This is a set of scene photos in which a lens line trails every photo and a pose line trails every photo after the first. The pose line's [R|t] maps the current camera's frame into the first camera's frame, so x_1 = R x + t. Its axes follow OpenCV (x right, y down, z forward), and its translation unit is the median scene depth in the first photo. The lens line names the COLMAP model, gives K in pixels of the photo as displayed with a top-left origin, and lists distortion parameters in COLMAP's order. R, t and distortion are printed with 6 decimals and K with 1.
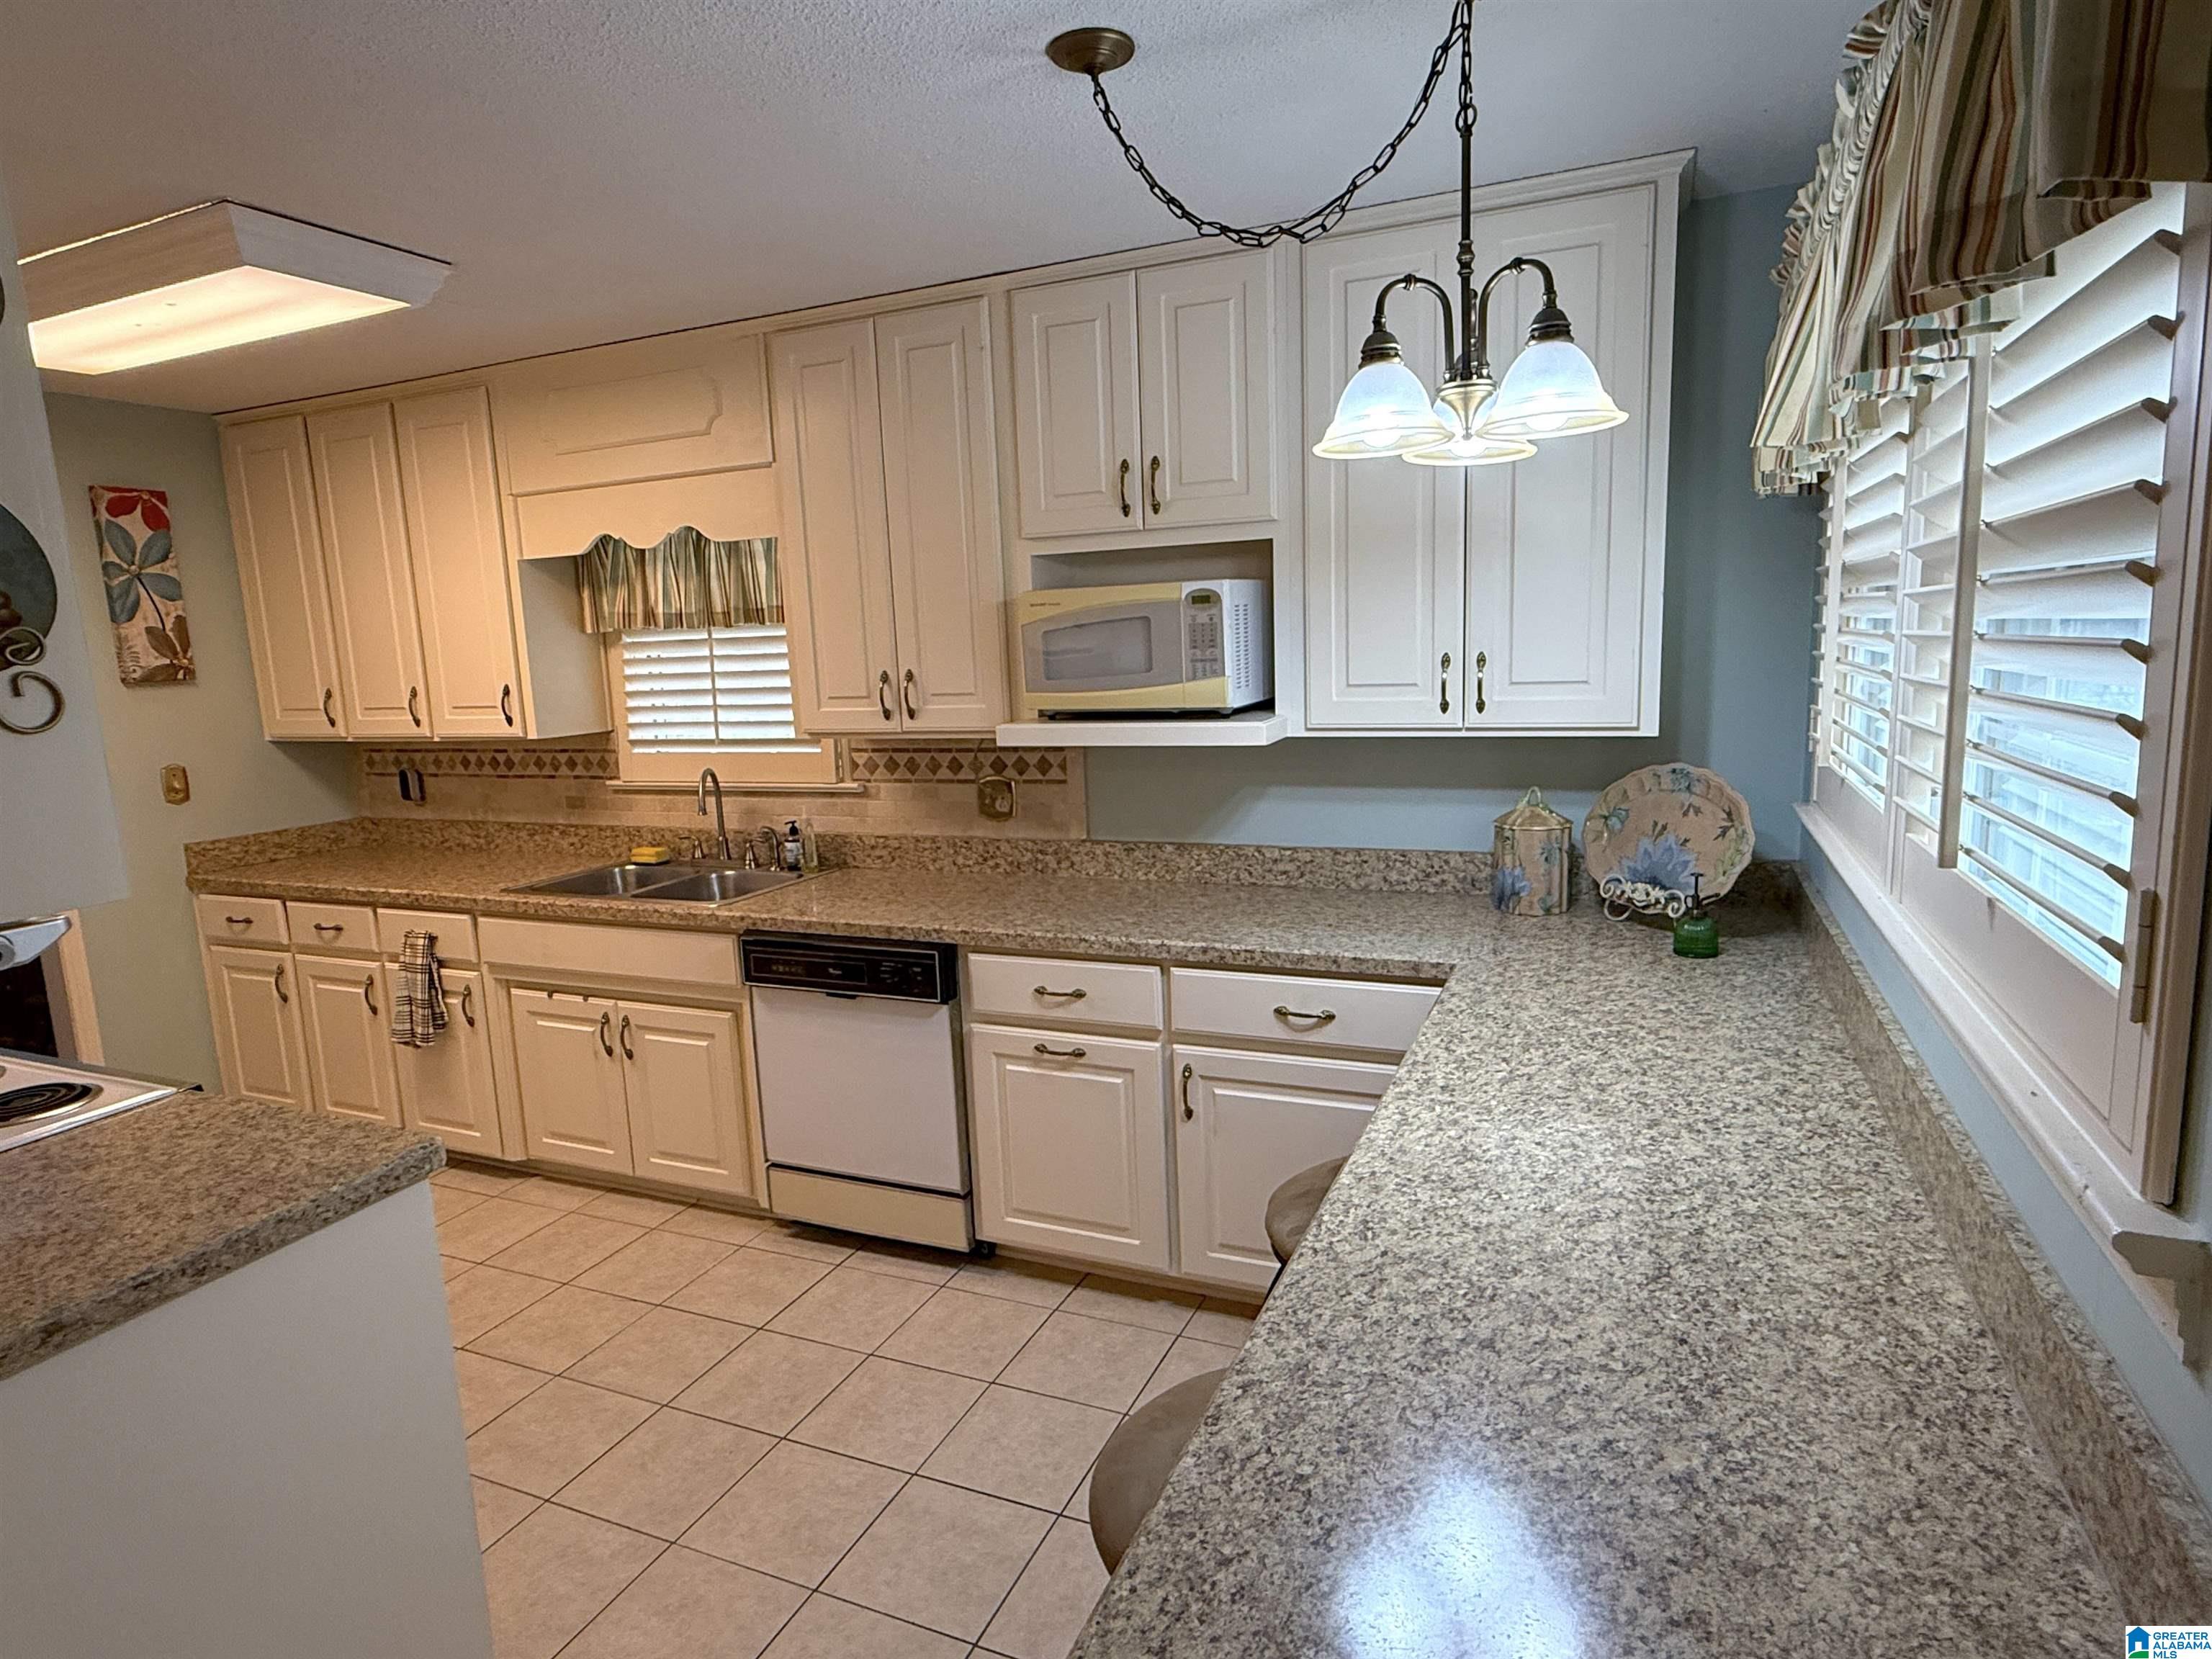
lens RADIAL K [[1214.7, 0, 1106.0], [0, 1214.7, 829.5], [0, 0, 1]] dist [0.000500, -0.000111]
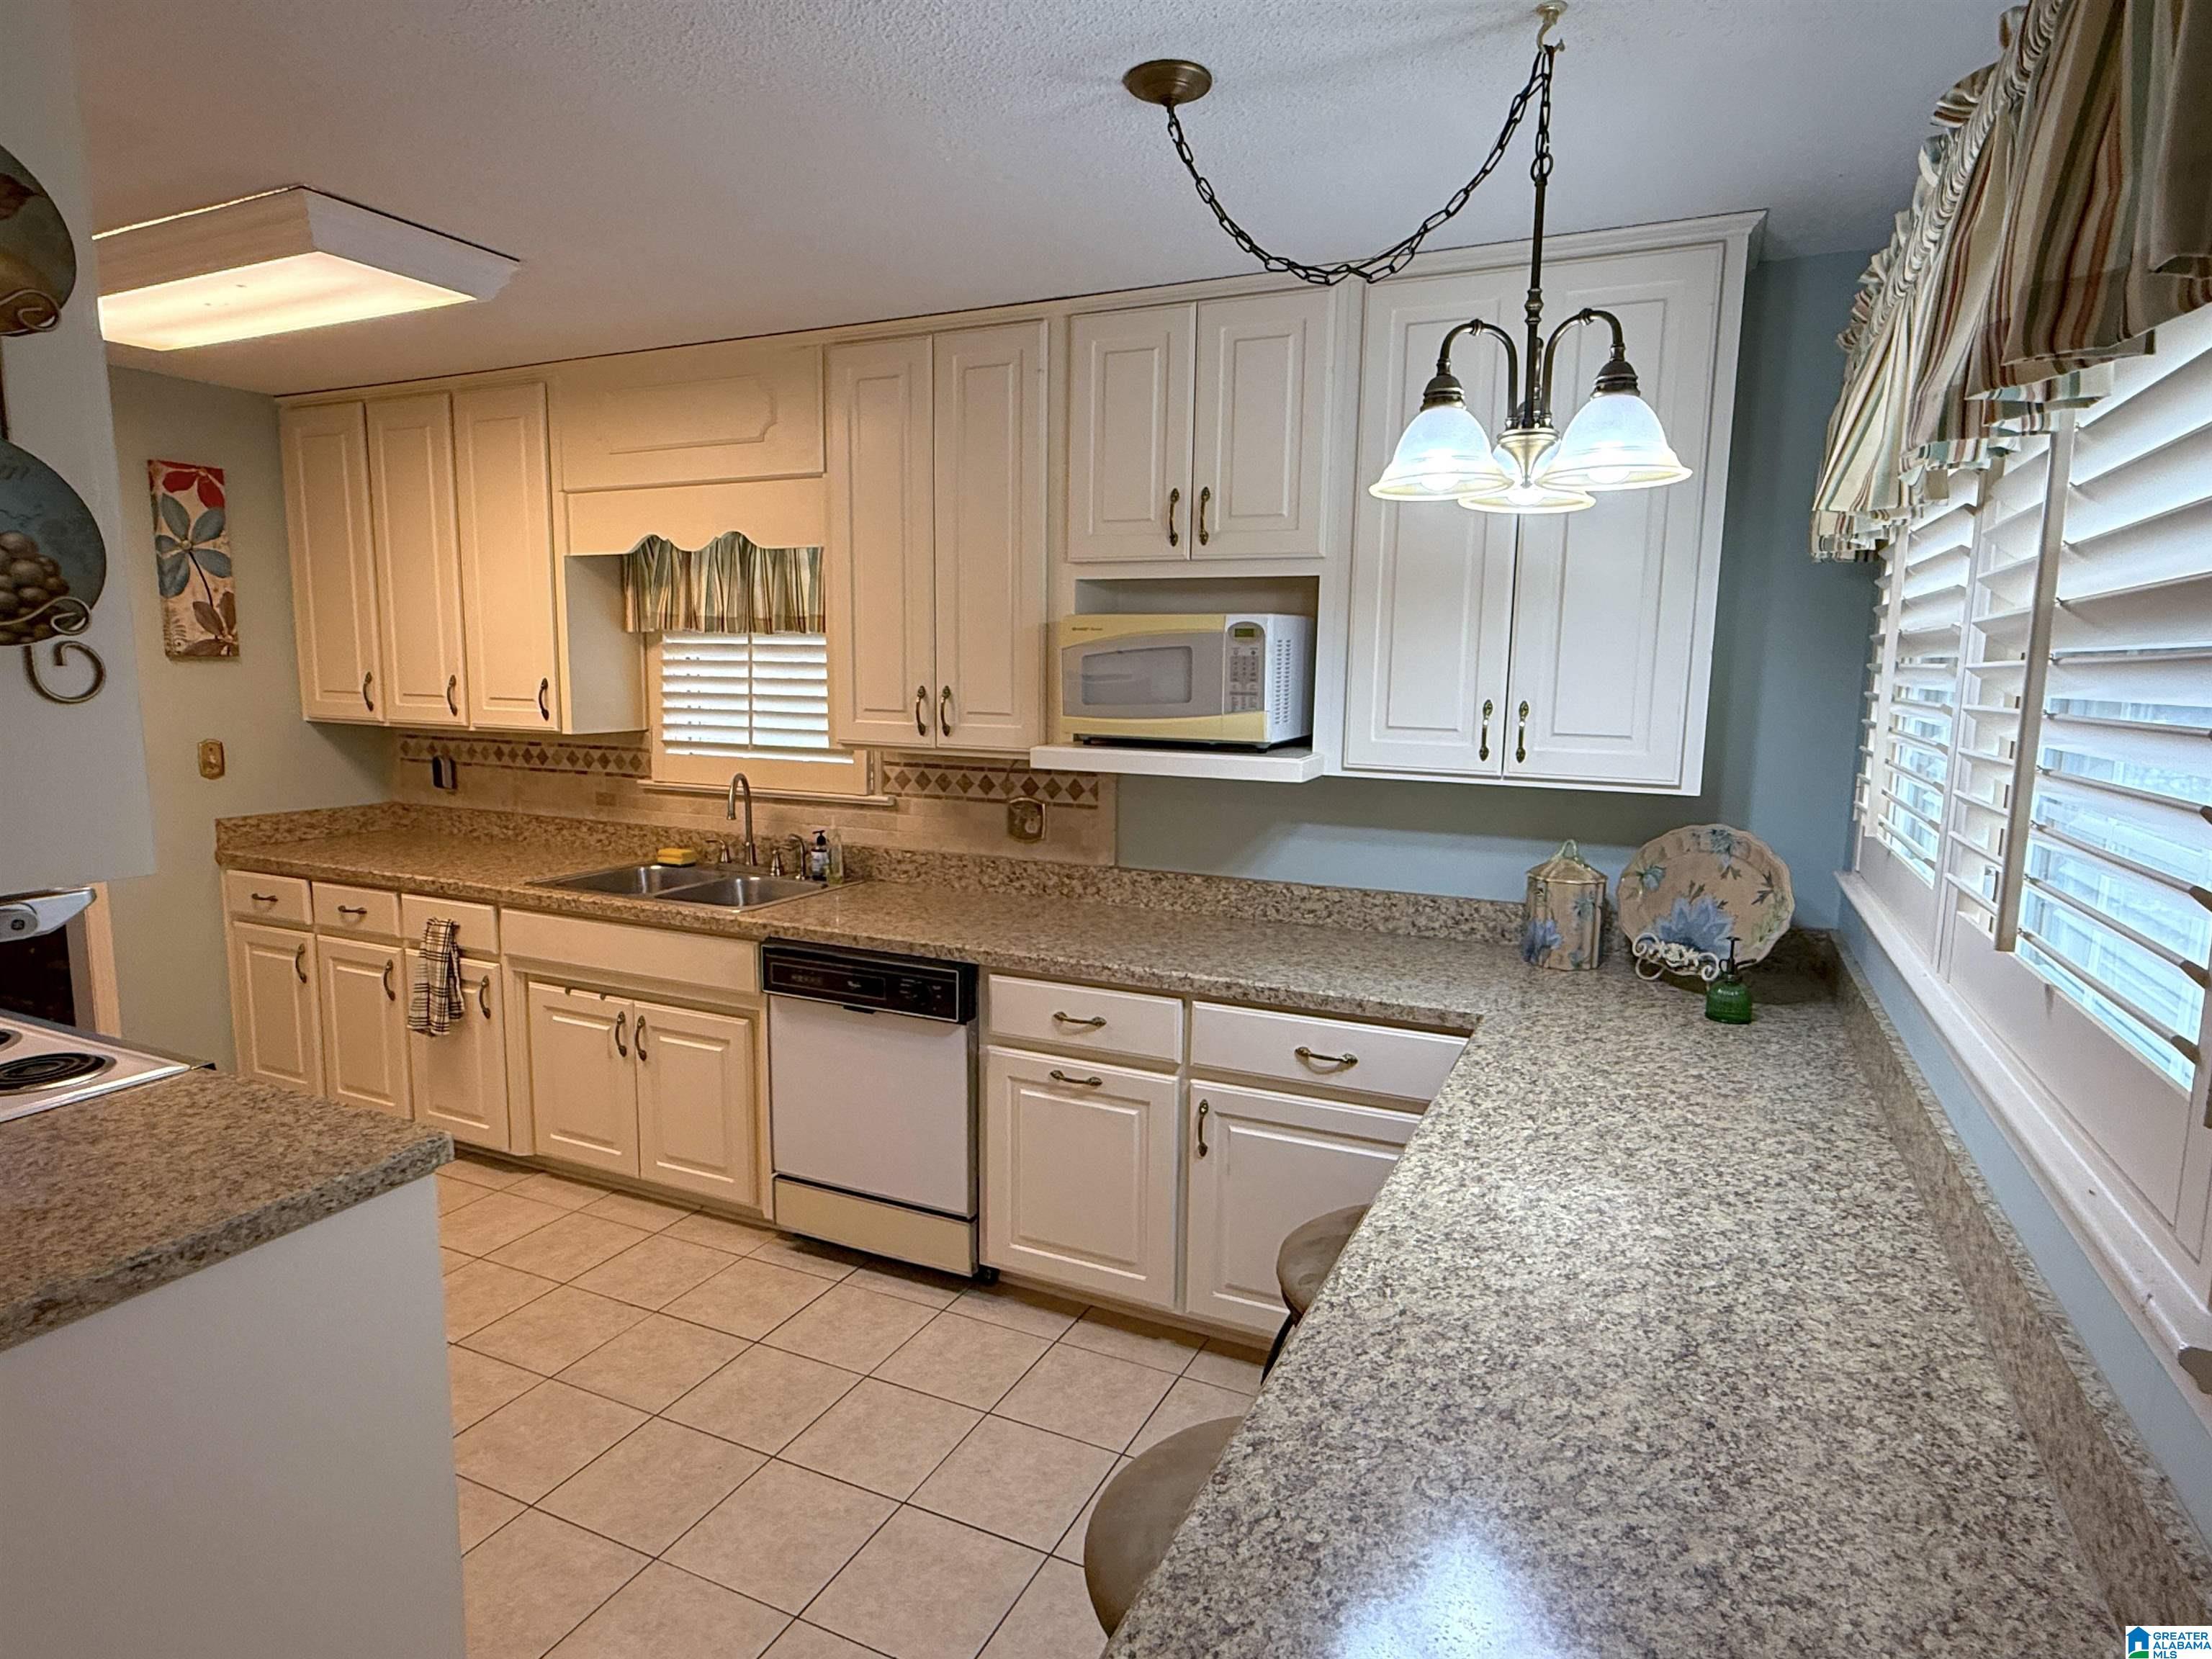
lens RADIAL K [[1215.2, 0, 1116.9], [0, 1215.2, 829.5], [0, 0, 1]] dist [0.001285, -0.001104]
pose [[0.998291, 0.057204, -0.011971, -0.007280], [-0.057442, 0.998137, -0.020571, -0.003025], [0.010772, 0.021224, 0.999717, 0.010726]]
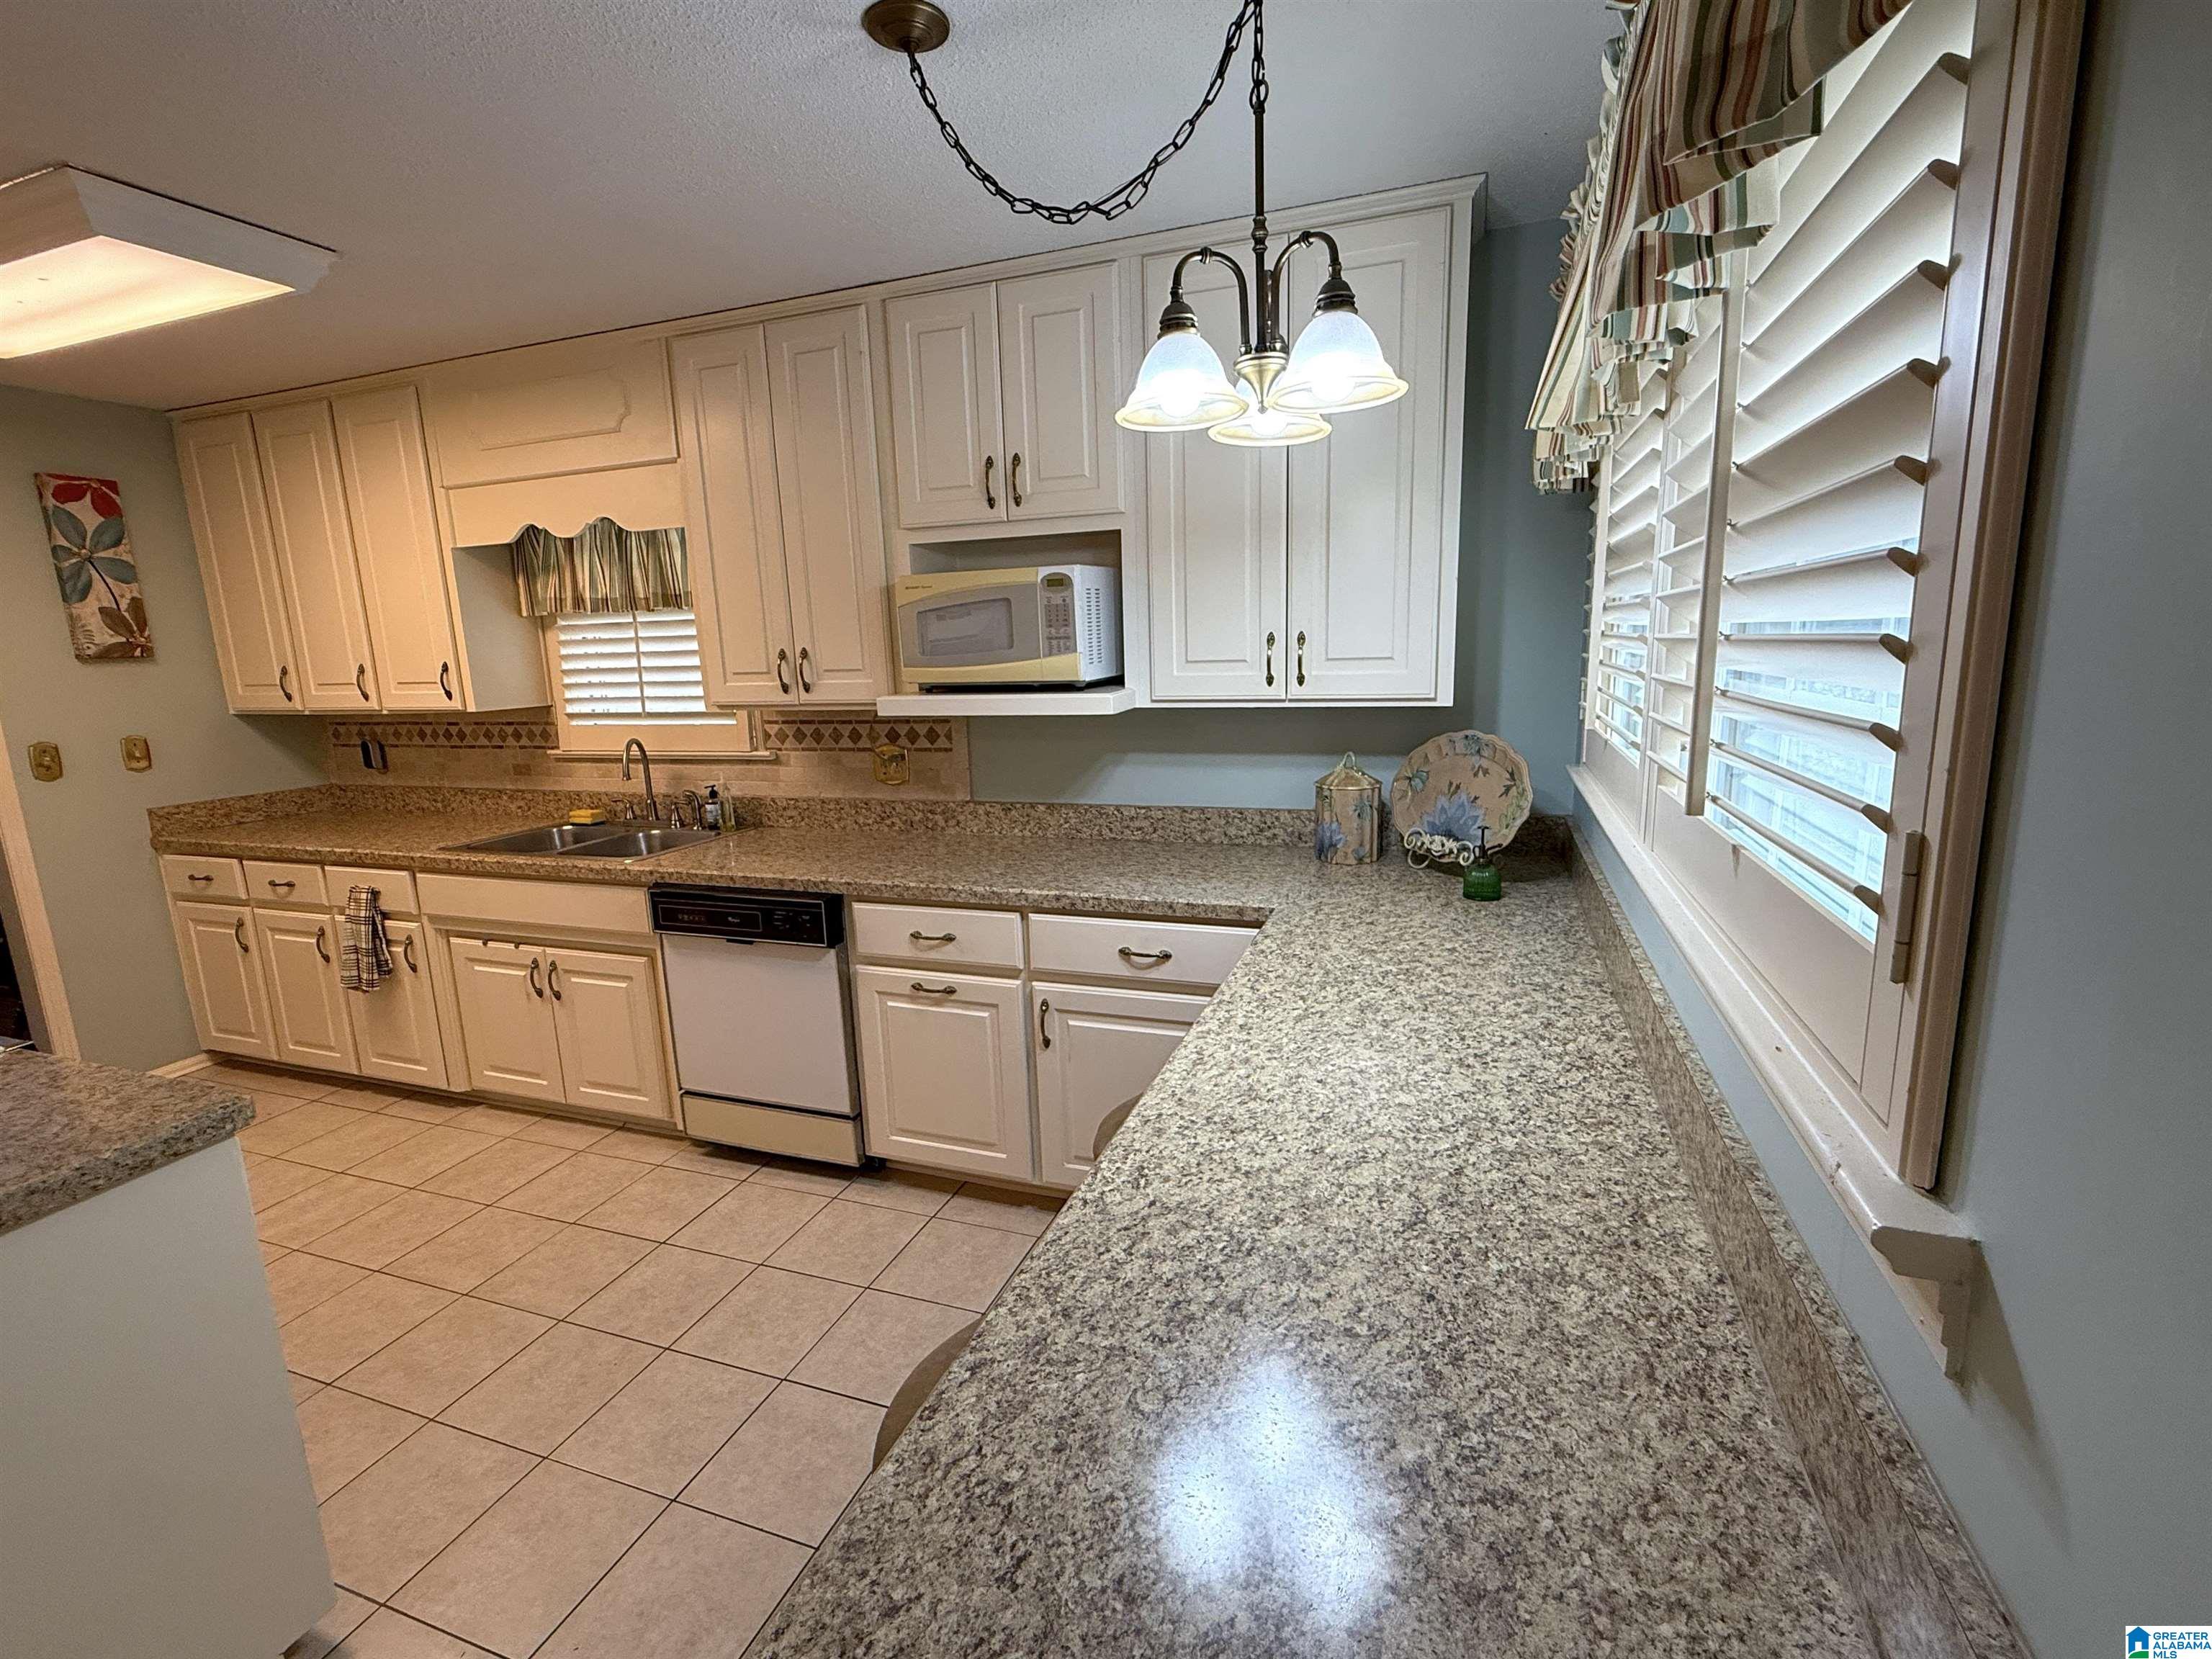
lens RADIAL K [[987.0, 0, 1109.2], [0, 987.0, 823.7], [0, 0, 1]] dist [0.000524, 0.000077]
pose [[0.997490, -0.004953, 0.070627, 0.097546], [0.002997, 0.999610, 0.027772, 0.009180], [-0.070737, -0.027490, 0.997116, 0.141163]]
